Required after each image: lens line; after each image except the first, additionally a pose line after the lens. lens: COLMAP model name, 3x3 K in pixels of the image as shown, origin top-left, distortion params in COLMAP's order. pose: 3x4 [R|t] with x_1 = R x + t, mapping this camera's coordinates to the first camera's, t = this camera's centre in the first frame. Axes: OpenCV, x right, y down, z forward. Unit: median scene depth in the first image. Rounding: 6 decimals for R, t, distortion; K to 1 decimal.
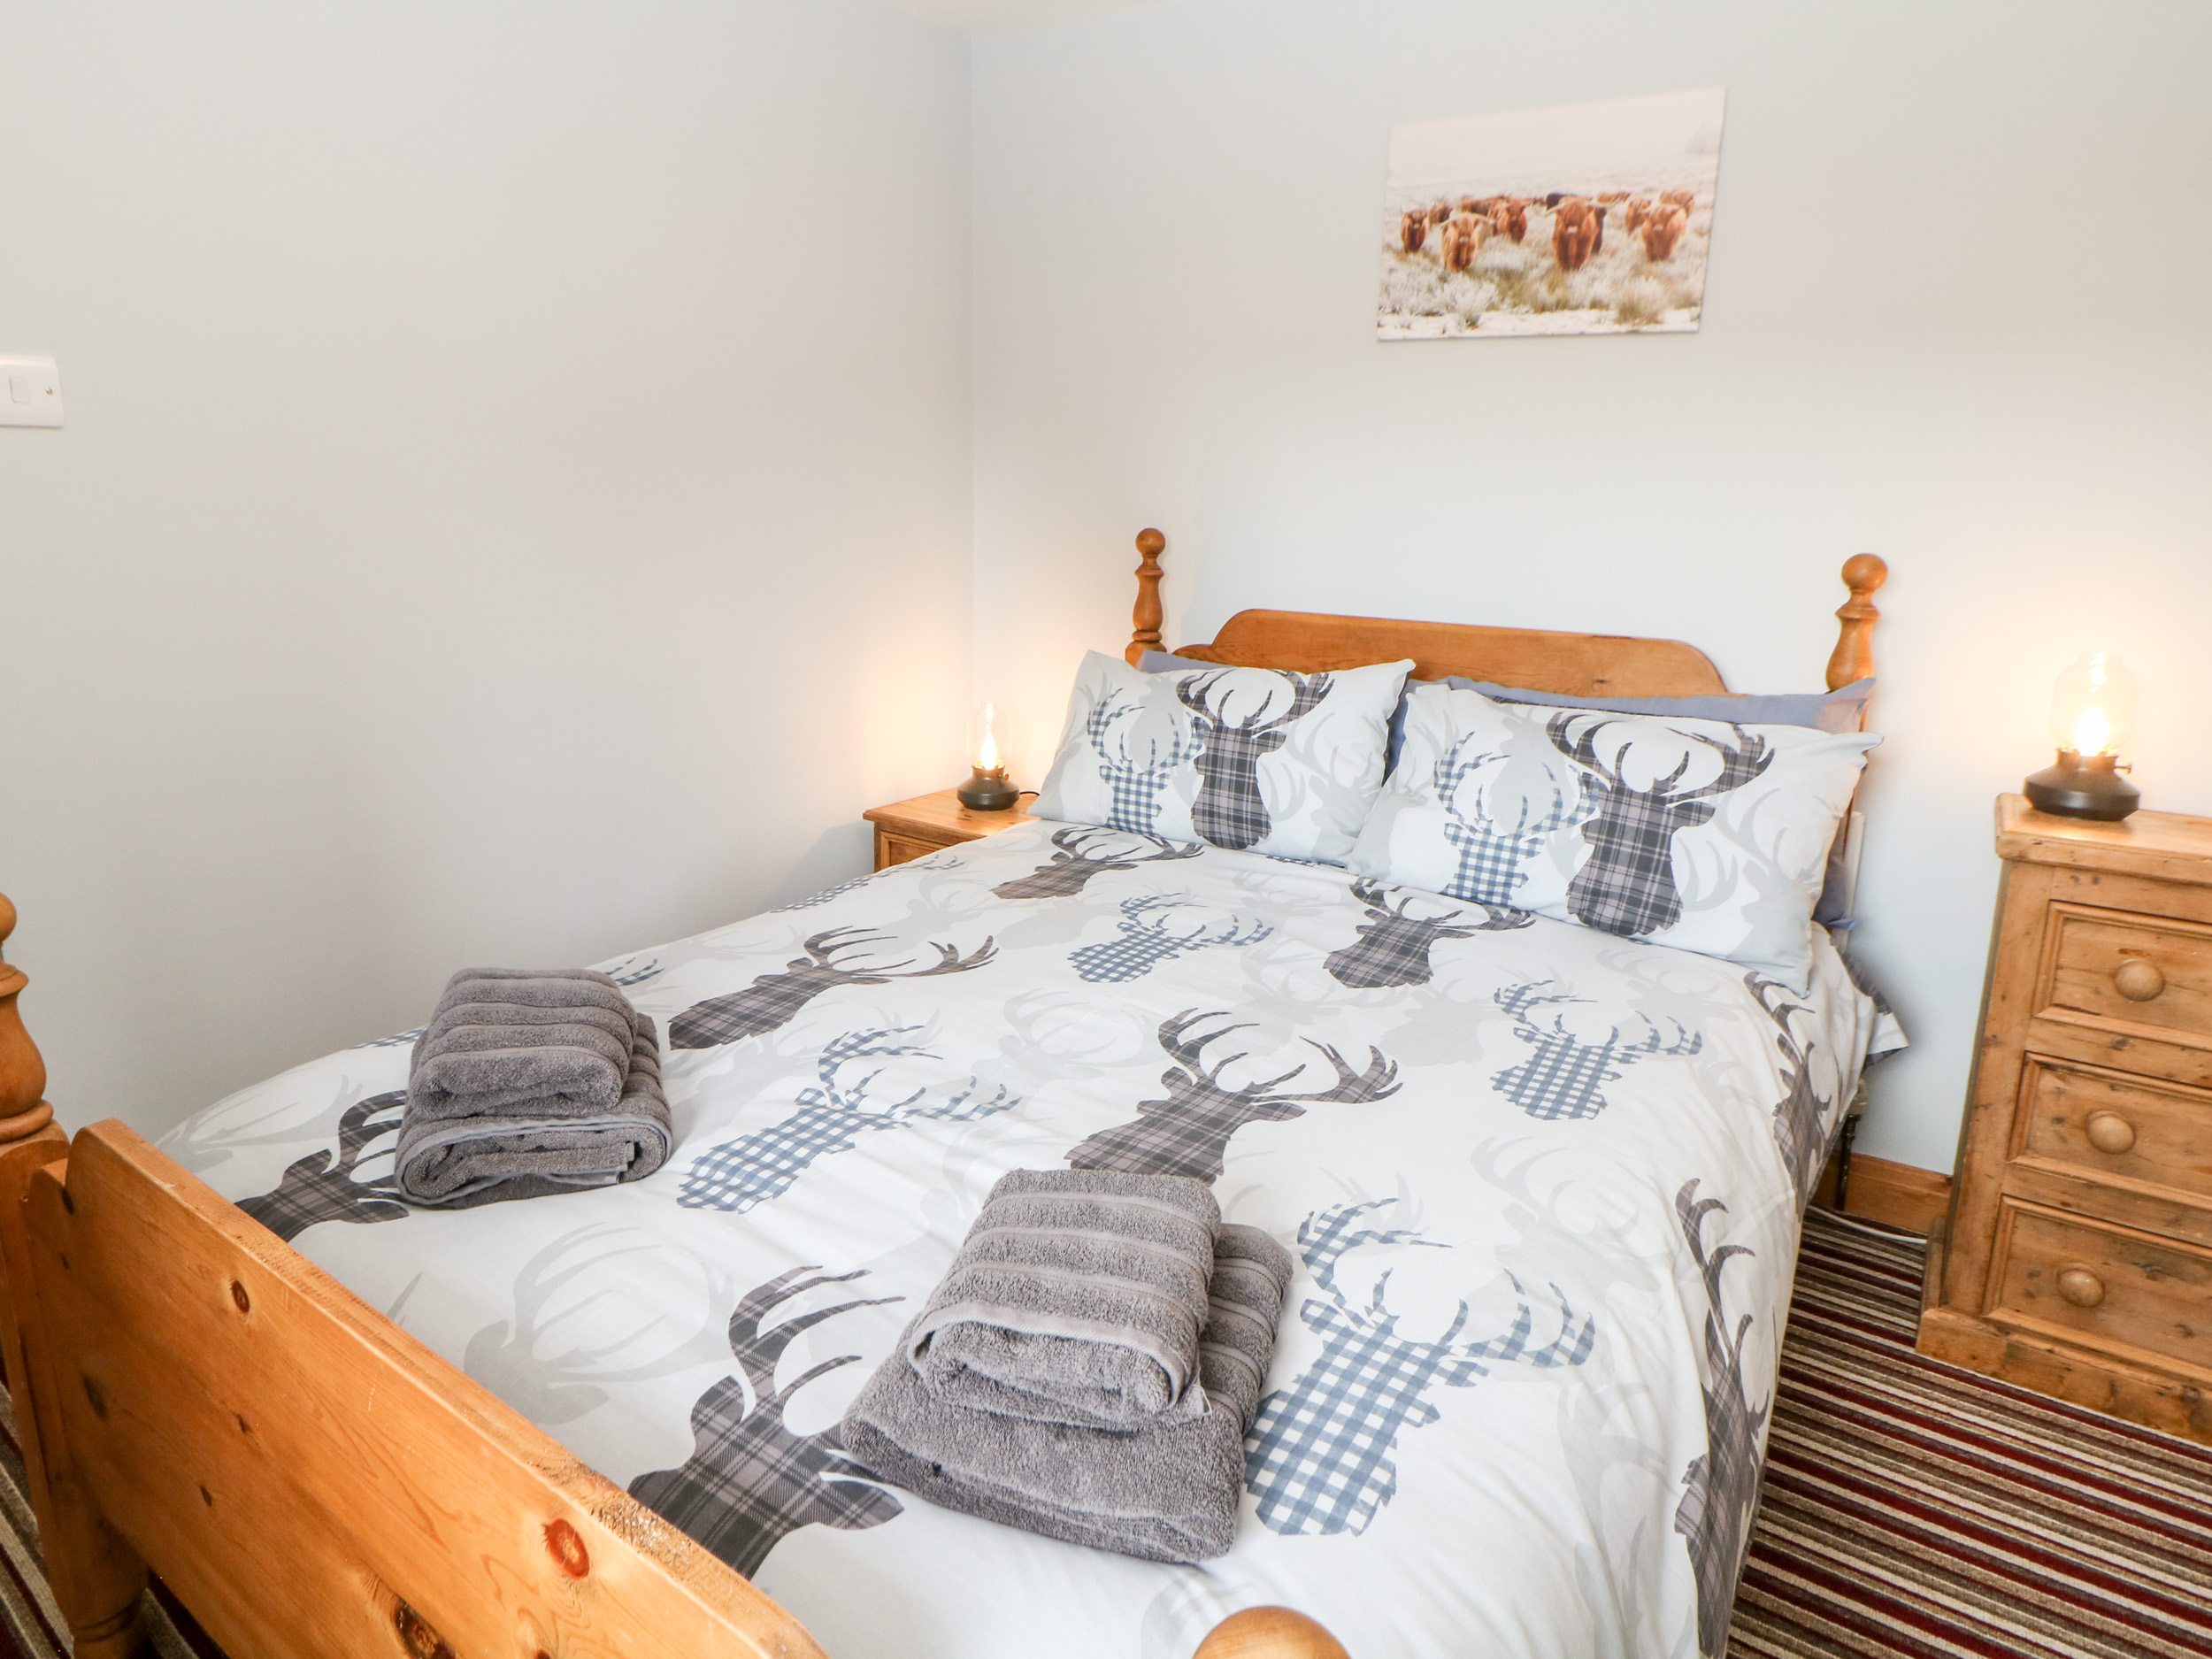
lens RADIAL K [[1233.5, 0, 1114.0], [0, 1233.5, 829.5], [0, 0, 1]] dist [-0.006391, -0.009332]
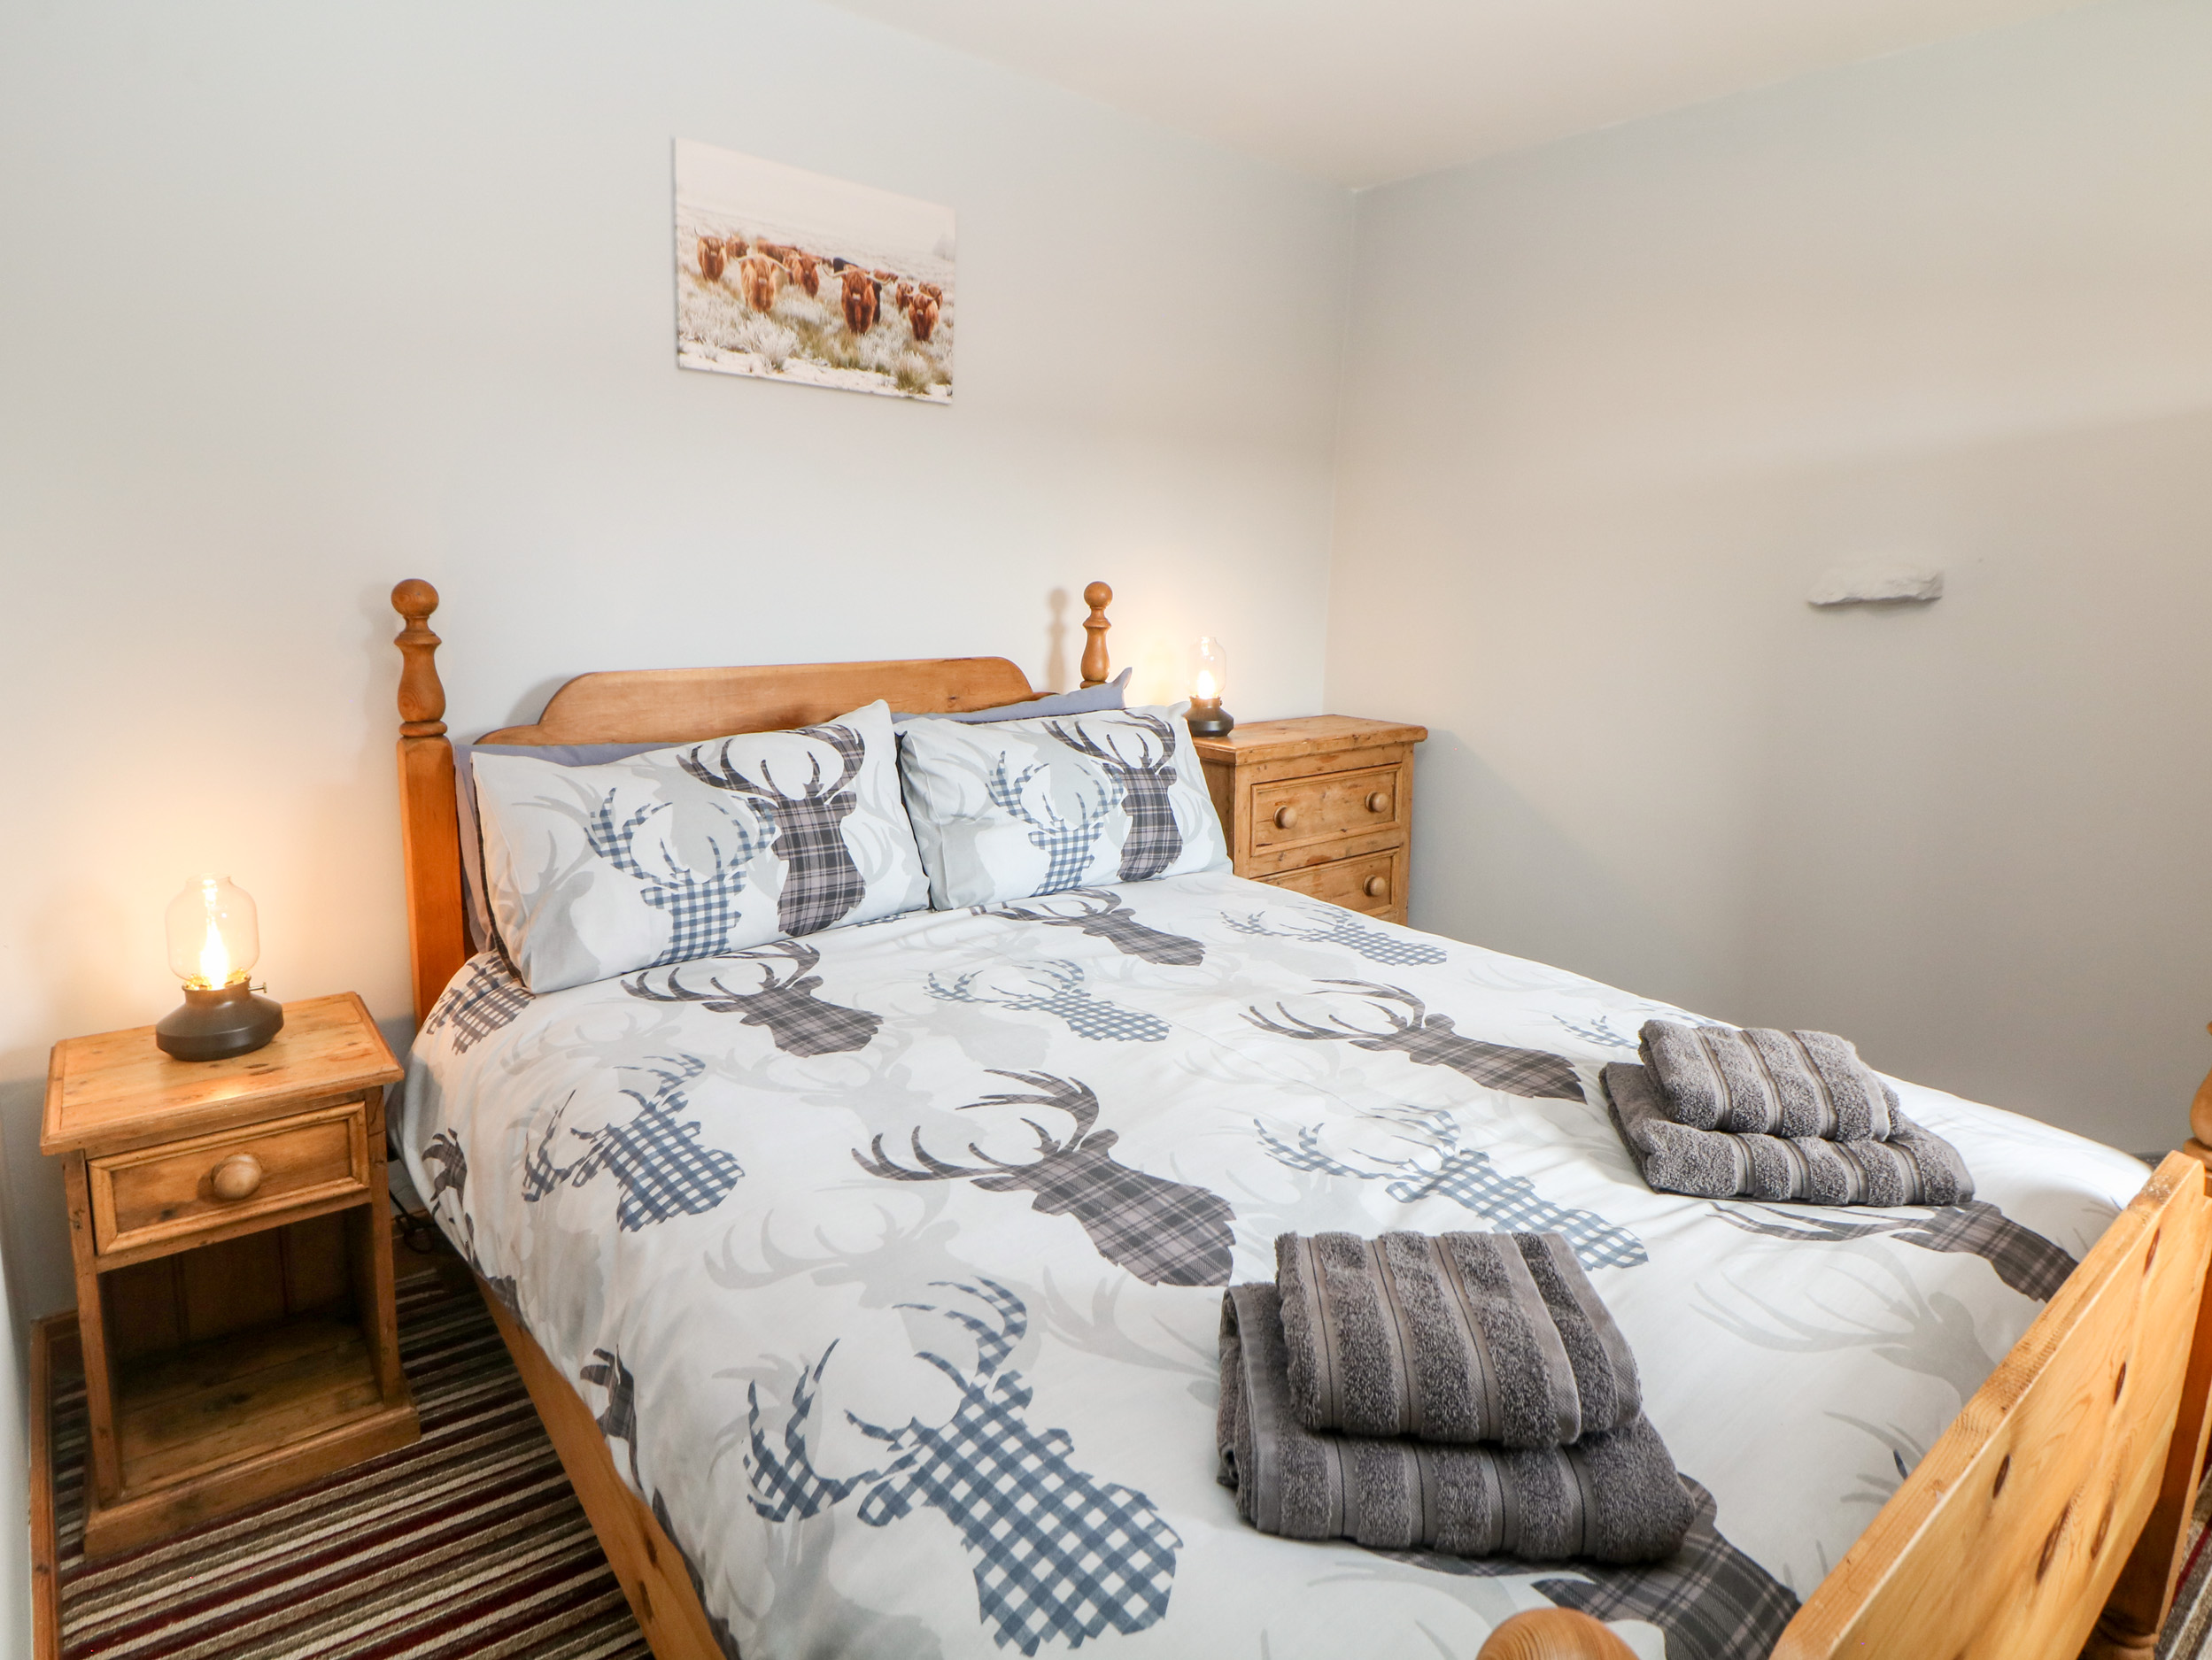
lens RADIAL K [[1233.4, 0, 1116.3], [0, 1233.4, 818.1], [0, 0, 1]] dist [-0.006391, -0.009332]
pose [[0.278557, -0.208225, 0.937576, -0.686629], [0.236678, 0.960991, 0.143108, -0.145678], [-0.930800, 0.182040, 0.316973, 0.525707]]
